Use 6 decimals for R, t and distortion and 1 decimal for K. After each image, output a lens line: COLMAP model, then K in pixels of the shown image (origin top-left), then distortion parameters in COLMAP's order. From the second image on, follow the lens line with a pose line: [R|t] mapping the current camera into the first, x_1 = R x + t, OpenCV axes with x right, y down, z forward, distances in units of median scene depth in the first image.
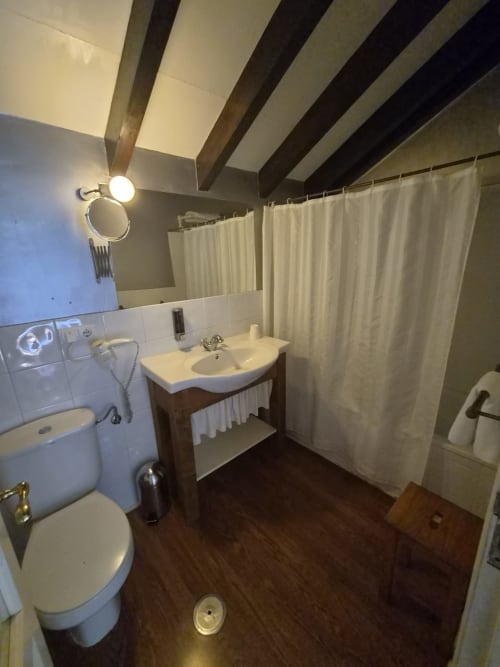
lens RADIAL K [[272.7, 0, 249.1], [0, 272.7, 328.6], [0, 0, 1]] dist [-0.005773, 0.002168]
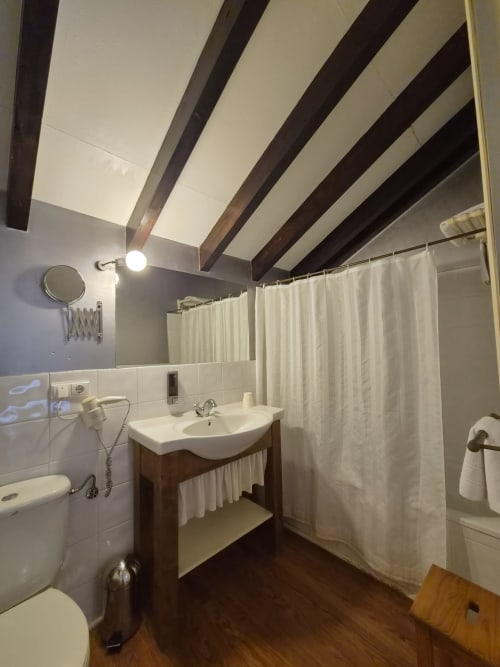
lens RADIAL K [[272.7, 0, 248.1], [0, 272.7, 336.9], [0, 0, 1]] dist [-0.005773, 0.002168]
pose [[0.999334, 0.011784, 0.034527, -0.019335], [-0.000092, 0.947203, -0.320635, 0.135452], [-0.036483, 0.320418, 0.946574, -0.014028]]
